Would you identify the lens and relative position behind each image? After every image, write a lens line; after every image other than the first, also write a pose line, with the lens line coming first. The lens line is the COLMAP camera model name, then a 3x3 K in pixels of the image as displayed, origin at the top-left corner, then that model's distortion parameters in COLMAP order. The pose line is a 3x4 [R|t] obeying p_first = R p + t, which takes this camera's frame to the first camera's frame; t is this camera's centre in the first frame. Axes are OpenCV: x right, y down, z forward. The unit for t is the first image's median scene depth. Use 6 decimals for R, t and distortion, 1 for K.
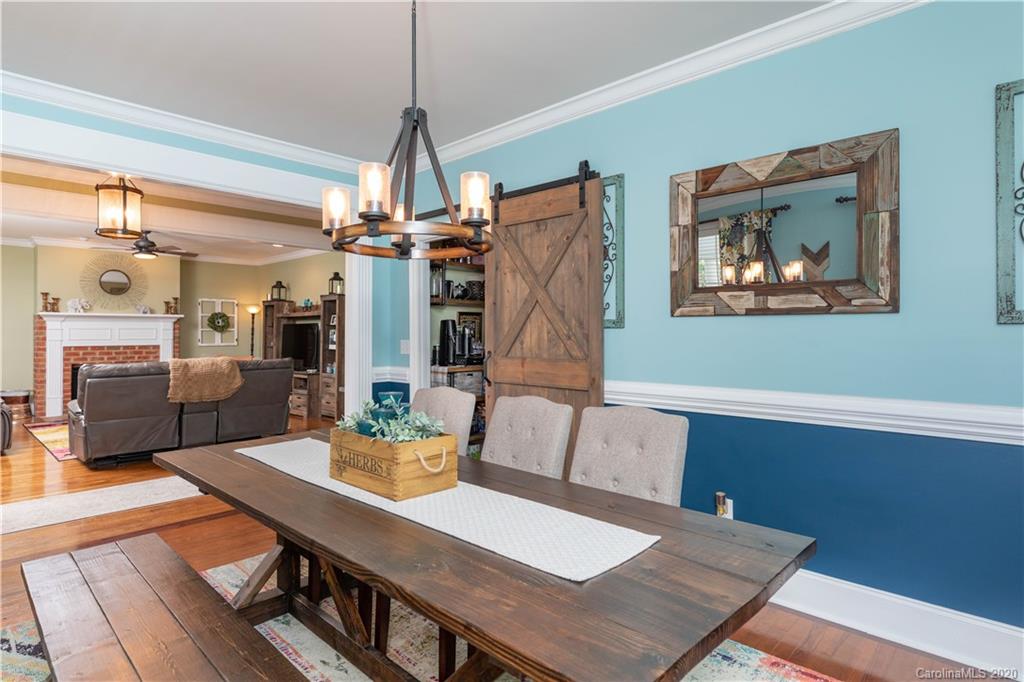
lens RADIAL K [[572.3, 0, 522.5], [0, 572.3, 331.8], [0, 0, 1]] dist [0.013260, -0.000899]
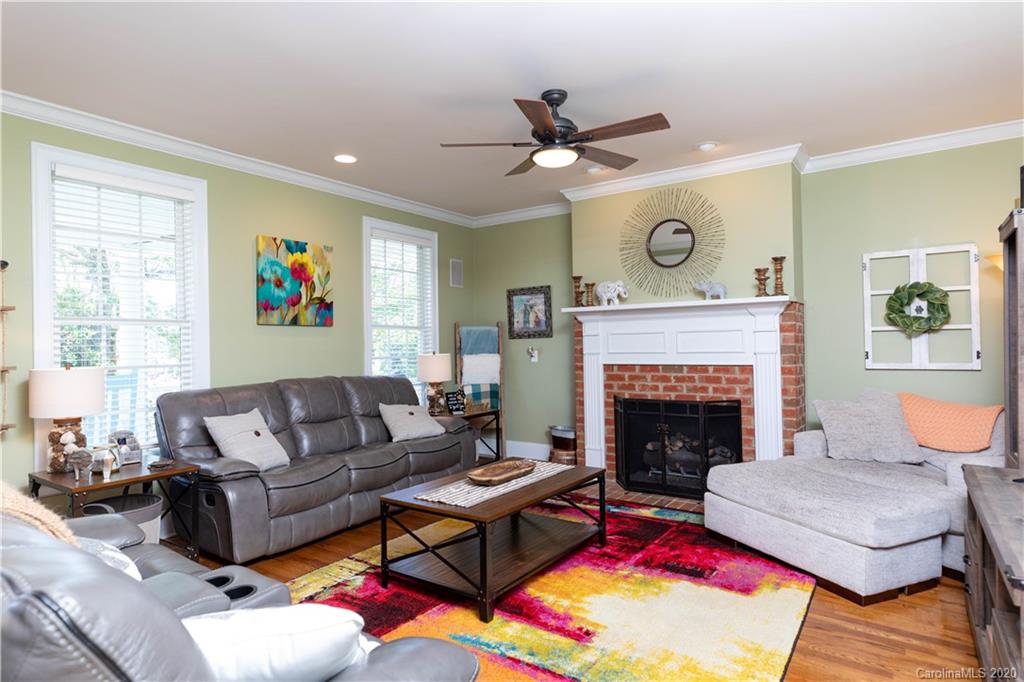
lens RADIAL K [[572.3, 0, 516.4], [0, 572.3, 341.0], [0, 0, 1]] dist [0.013260, -0.000899]
pose [[0.153635, -0.008990, -0.988087, -0.217834], [0.016579, 0.999841, -0.006519, 0.003874], [0.987989, -0.015380, 0.153759, 0.781327]]
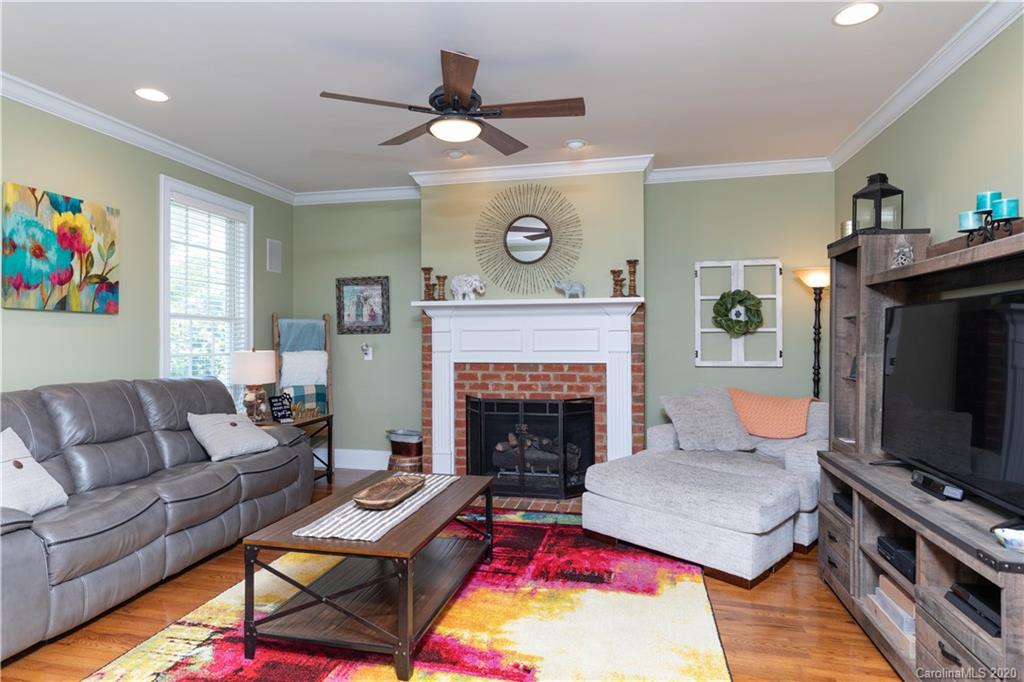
lens RADIAL K [[572.3, 0, 509.7], [0, 572.3, 338.1], [0, 0, 1]] dist [0.013260, -0.000899]
pose [[0.506970, -0.003744, -0.861955, -0.277947], [0.004373, 0.999989, -0.001772, 0.002912], [0.861952, -0.002871, 0.506981, 0.727978]]
